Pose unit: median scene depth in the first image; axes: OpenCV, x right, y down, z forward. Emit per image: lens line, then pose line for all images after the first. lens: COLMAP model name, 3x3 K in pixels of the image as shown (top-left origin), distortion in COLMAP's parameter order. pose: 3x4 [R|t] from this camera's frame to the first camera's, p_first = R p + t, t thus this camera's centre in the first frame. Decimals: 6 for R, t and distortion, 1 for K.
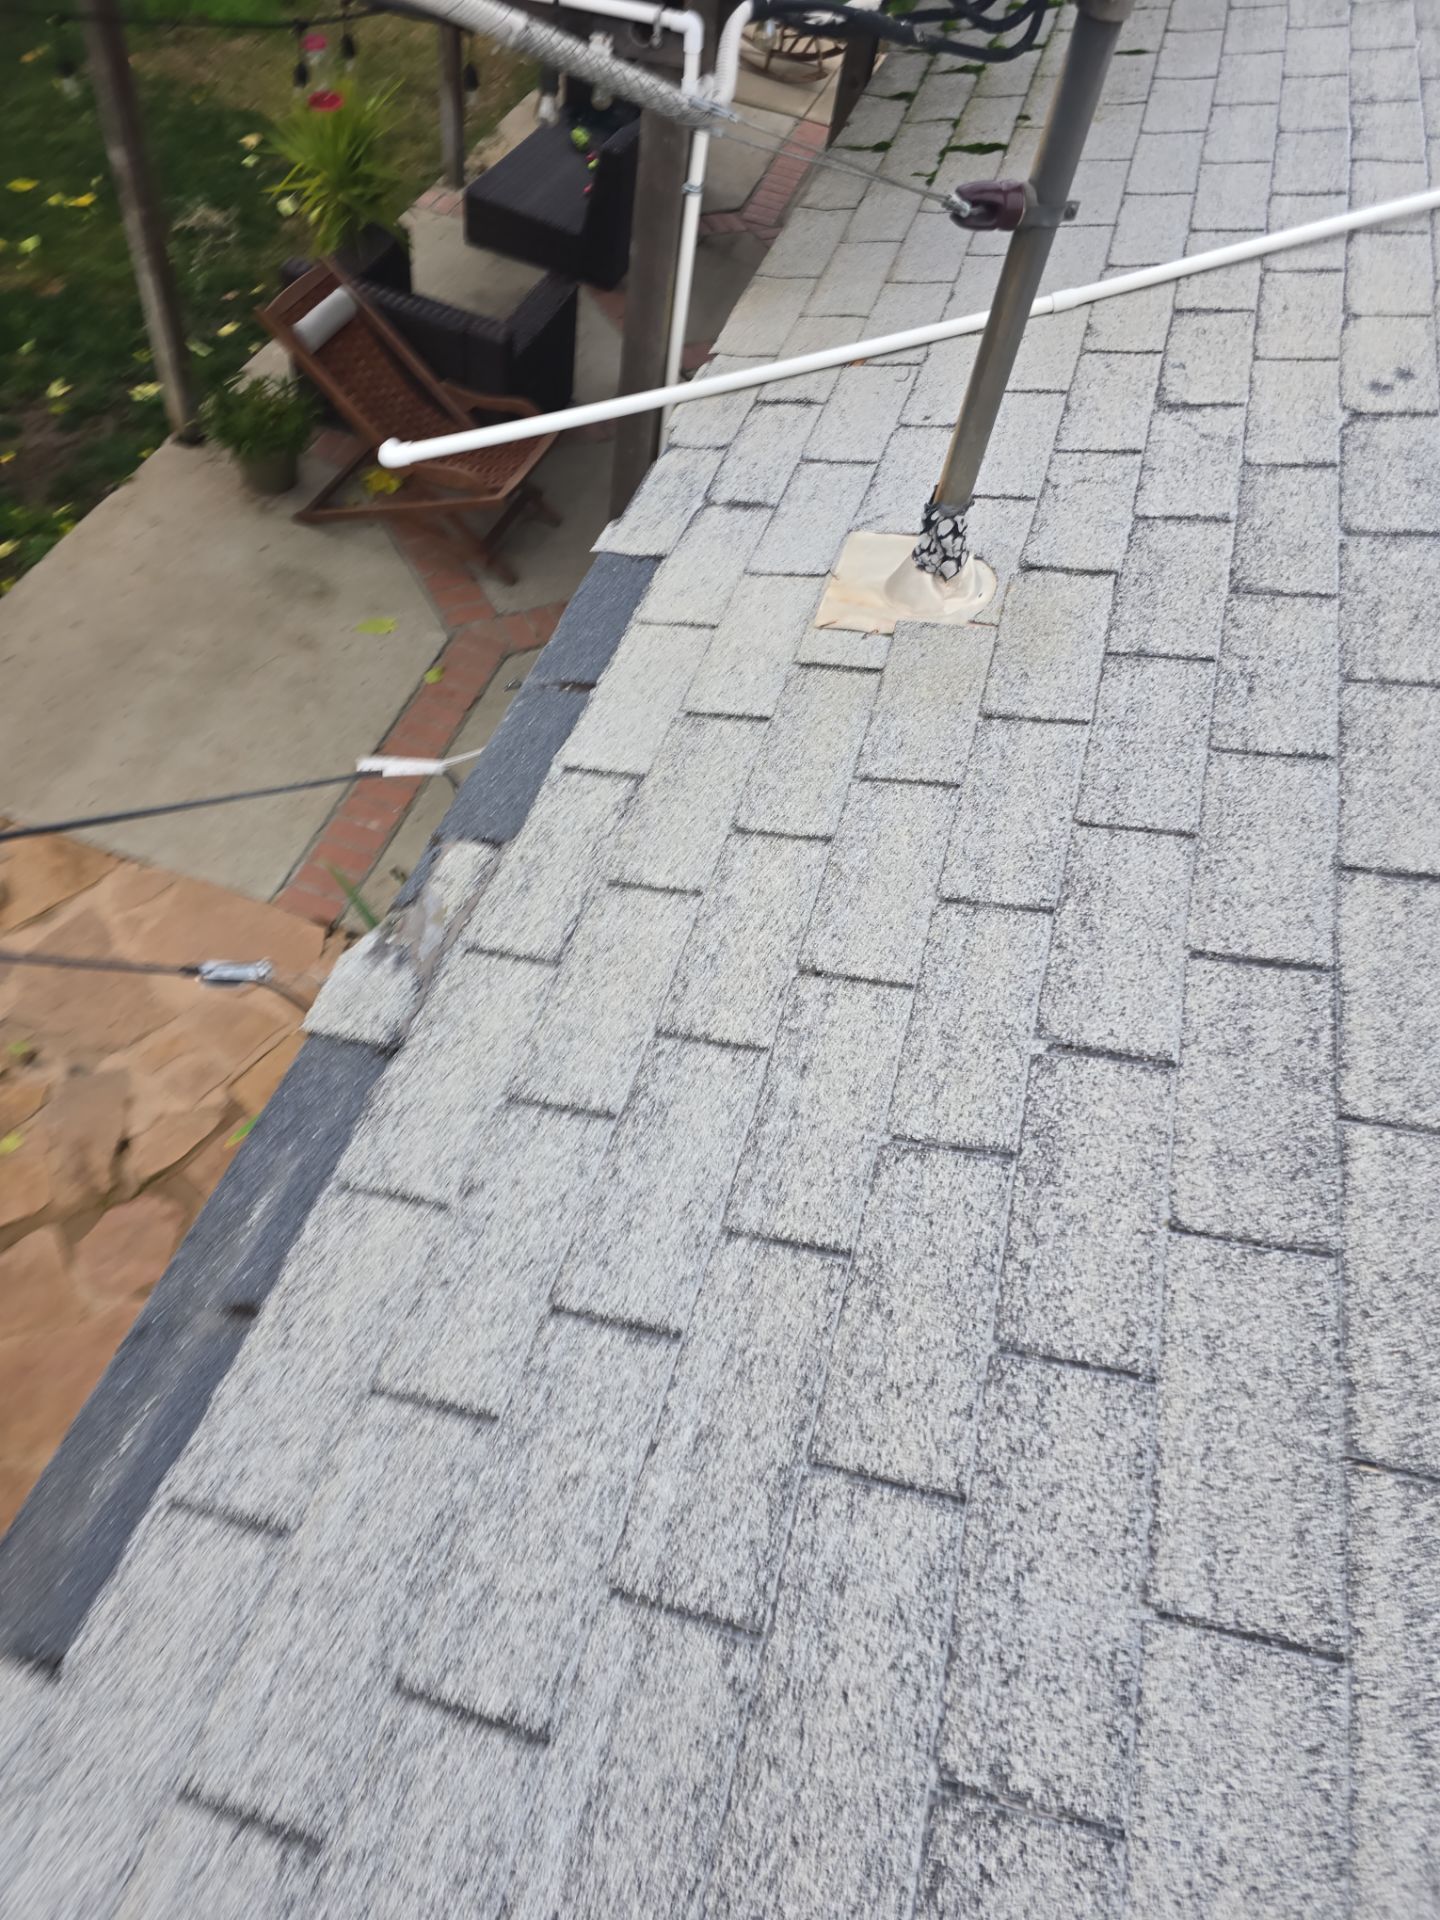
lens RADIAL K [[1278.8, 0, 720.0], [0, 1278.8, 960.0], [0, 0, 1]] dist [0.085223, -0.091477]
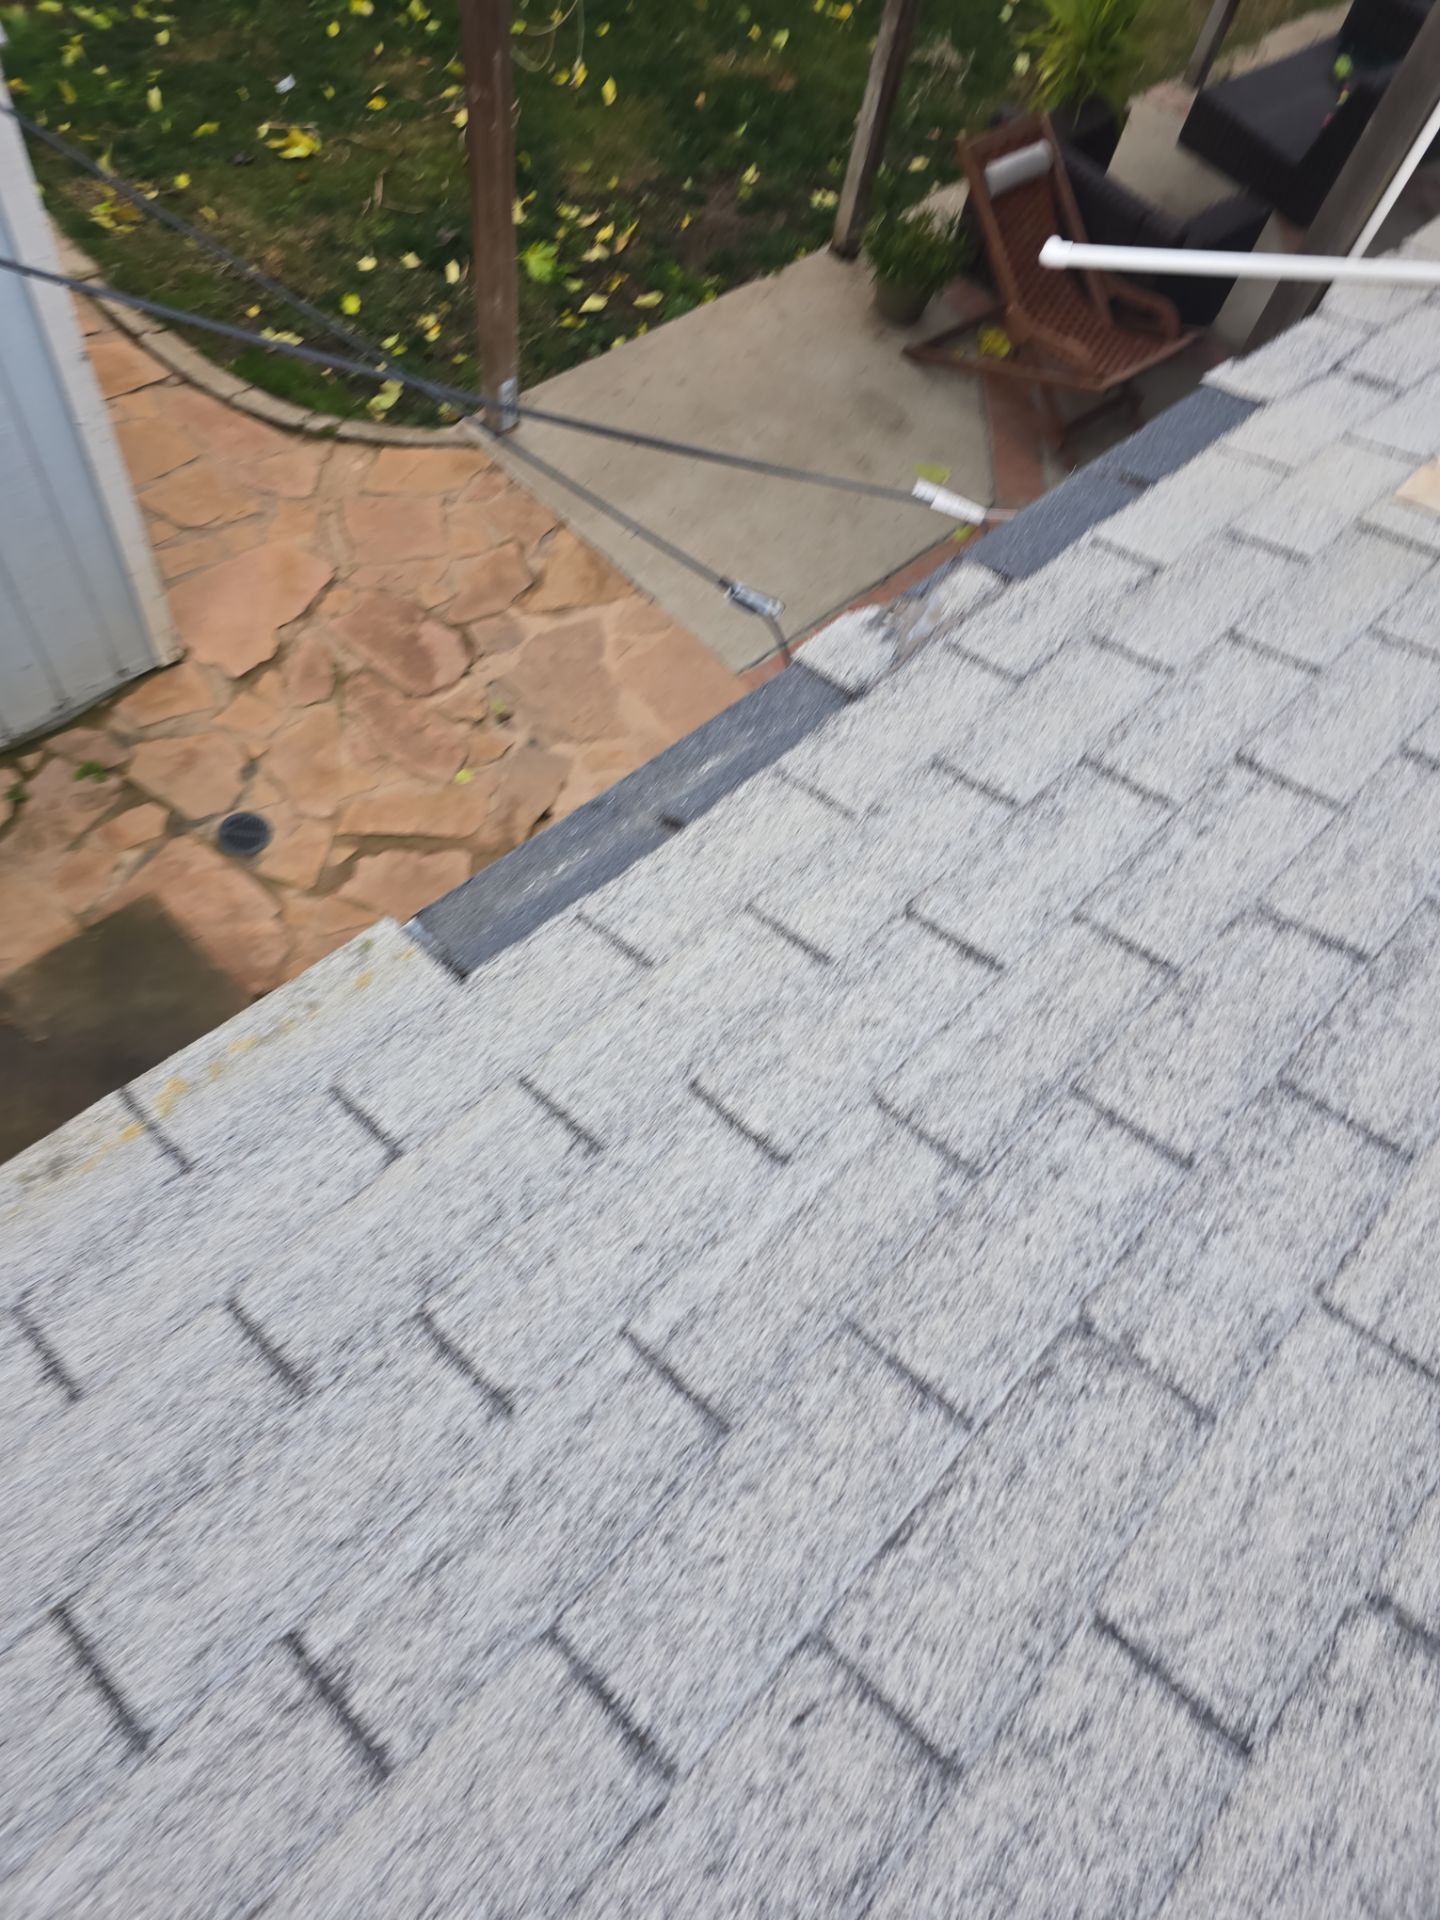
lens RADIAL K [[1278.8, 0, 720.0], [0, 1278.8, 960.0], [0, 0, 1]] dist [0.085223, -0.091477]
pose [[0.872842, 0.421999, -0.245080, 0.023094], [-0.409988, 0.906510, 0.100747, 0.234019], [0.264682, 0.012544, 0.964254, -0.150058]]
